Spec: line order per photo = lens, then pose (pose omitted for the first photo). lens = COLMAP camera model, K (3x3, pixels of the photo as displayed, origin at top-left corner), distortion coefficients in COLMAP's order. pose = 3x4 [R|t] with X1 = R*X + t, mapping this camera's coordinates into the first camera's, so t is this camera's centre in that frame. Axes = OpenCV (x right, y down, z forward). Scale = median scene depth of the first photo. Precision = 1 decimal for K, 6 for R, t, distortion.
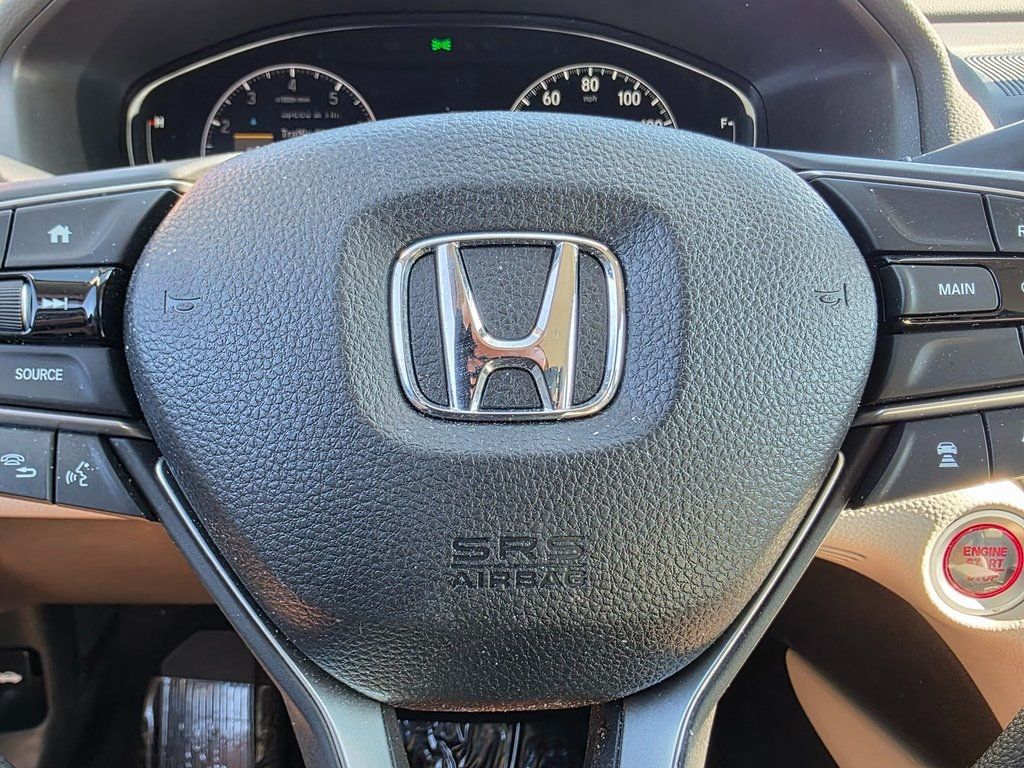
lens RADIAL K [[891.8, 0, 431.0], [0, 891.8, 403.4], [0, 0, 1]] dist [0.054765, -0.048585]
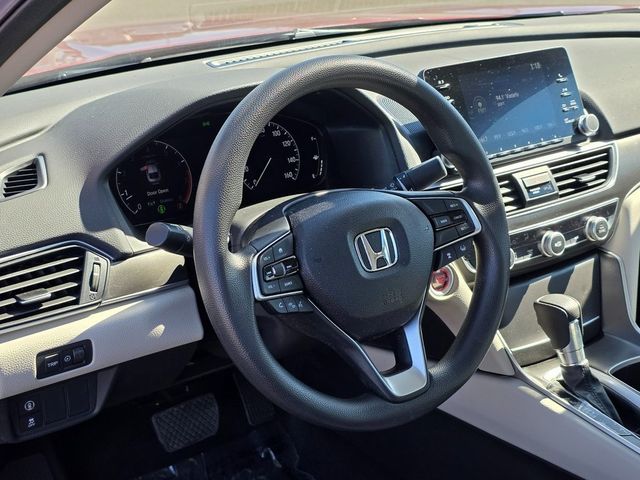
lens RADIAL K [[988.5, 0, 318.6], [0, 988.5, 244.3], [0, 0, 1]] dist [0.065372, 0.000000]
pose [[0.808726, -0.215087, 0.547449, -1.216610], [0.202550, 0.975654, 0.084105, -0.248901], [-0.552210, 0.042868, 0.832602, -1.277735]]
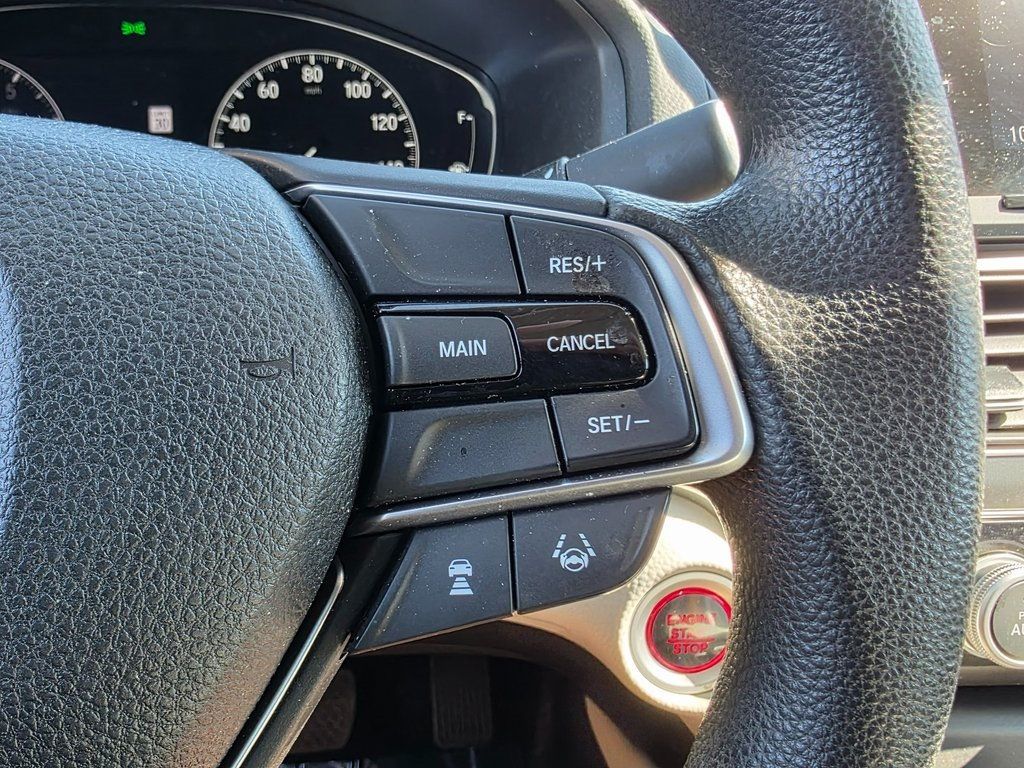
lens RADIAL K [[891.8, 0, 423.9], [0, 891.8, 396.8], [0, 0, 1]] dist [0.054765, -0.048585]
pose [[0.996986, -0.034512, 0.069484, 0.213889], [0.034588, 0.999402, 0.000111, -0.037581], [-0.069446, 0.002292, 0.997583, 0.121245]]
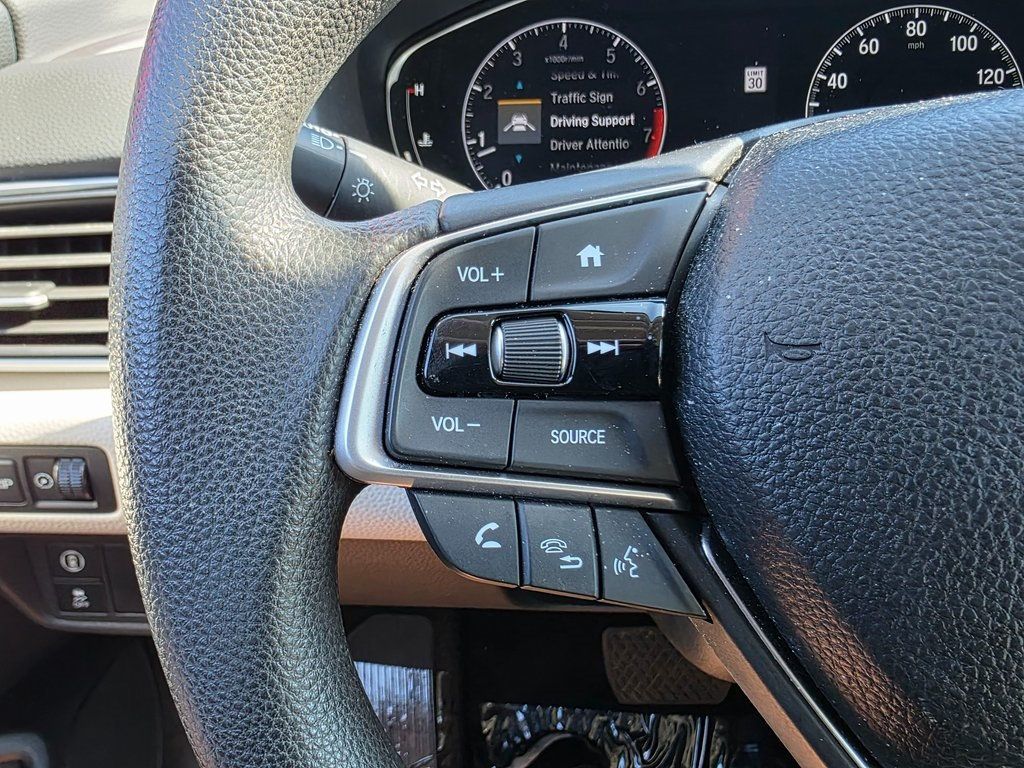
lens RADIAL K [[891.8, 0, 437.2], [0, 891.8, 394.0], [0, 0, 1]] dist [0.054765, -0.048585]
pose [[0.997062, -0.000683, -0.076593, -0.213479], [0.003895, 0.999118, 0.041798, -0.044047], [0.076497, -0.041973, 0.996186, 0.089452]]
